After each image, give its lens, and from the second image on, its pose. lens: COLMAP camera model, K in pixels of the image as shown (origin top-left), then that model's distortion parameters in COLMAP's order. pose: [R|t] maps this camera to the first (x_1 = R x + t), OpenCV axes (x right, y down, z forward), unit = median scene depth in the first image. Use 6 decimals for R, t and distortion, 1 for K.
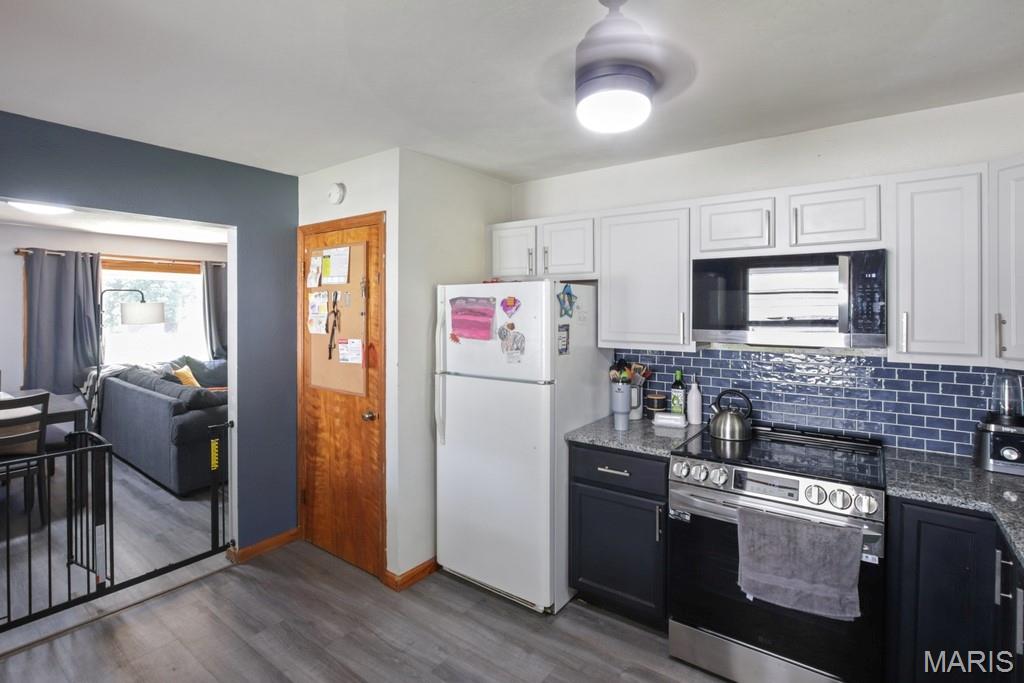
lens RADIAL K [[484.0, 0, 518.2], [0, 484.0, 309.9], [0, 0, 1]] dist [-0.021100, 0.000095]
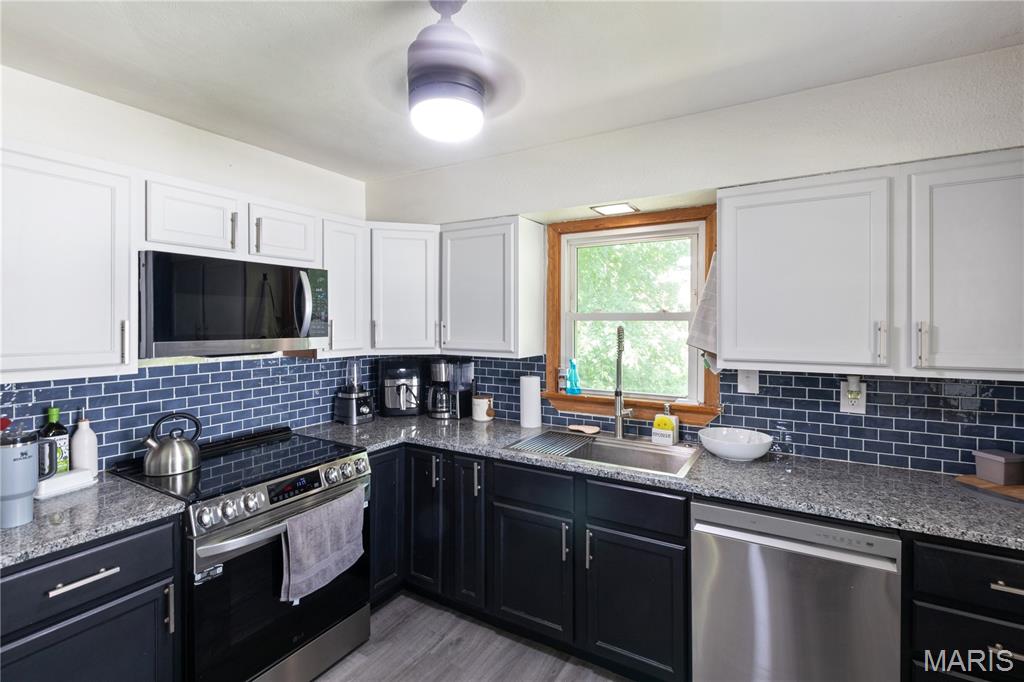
lens RADIAL K [[474.7, 0, 524.2], [0, 474.7, 316.1], [0, 0, 1]] dist [0.001890, 0.000086]
pose [[-0.107952, 0.006689, 0.994134, -0.441579], [0.000946, 0.999978, -0.006626, 0.004728], [-0.994156, 0.000225, -0.107956, 0.492319]]
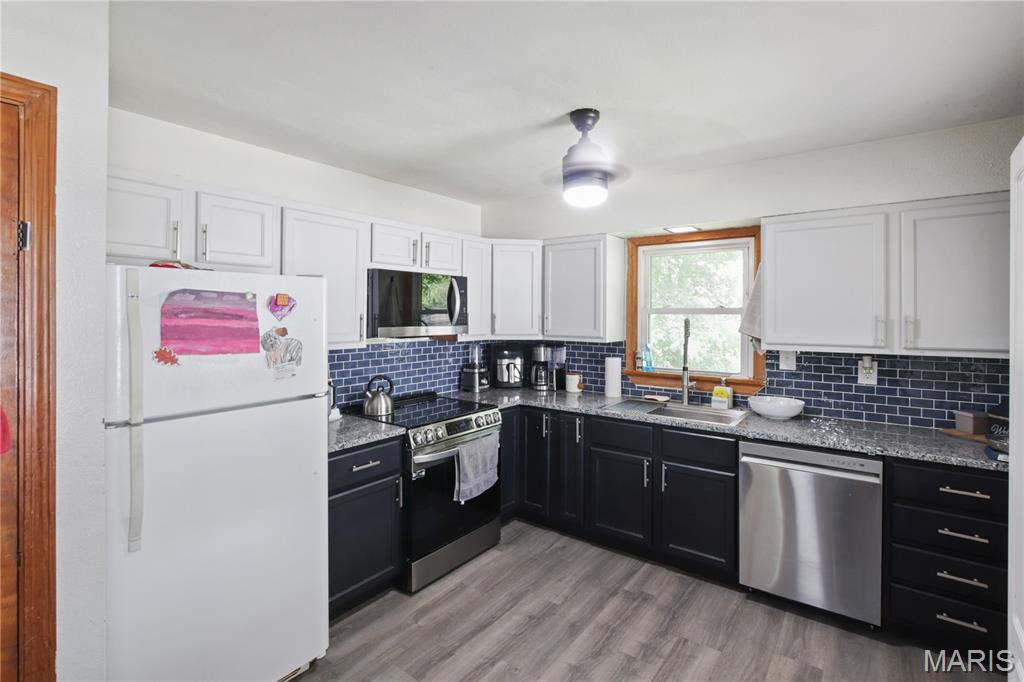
lens RADIAL K [[484.0, 0, 518.2], [0, 484.0, 309.4], [0, 0, 1]] dist [-0.021100, 0.000095]
pose [[0.011746, 0.005102, 0.999918, -0.804567], [-0.000762, 0.999987, -0.005093, 0.001911], [-0.999931, -0.000702, 0.011749, 0.631799]]
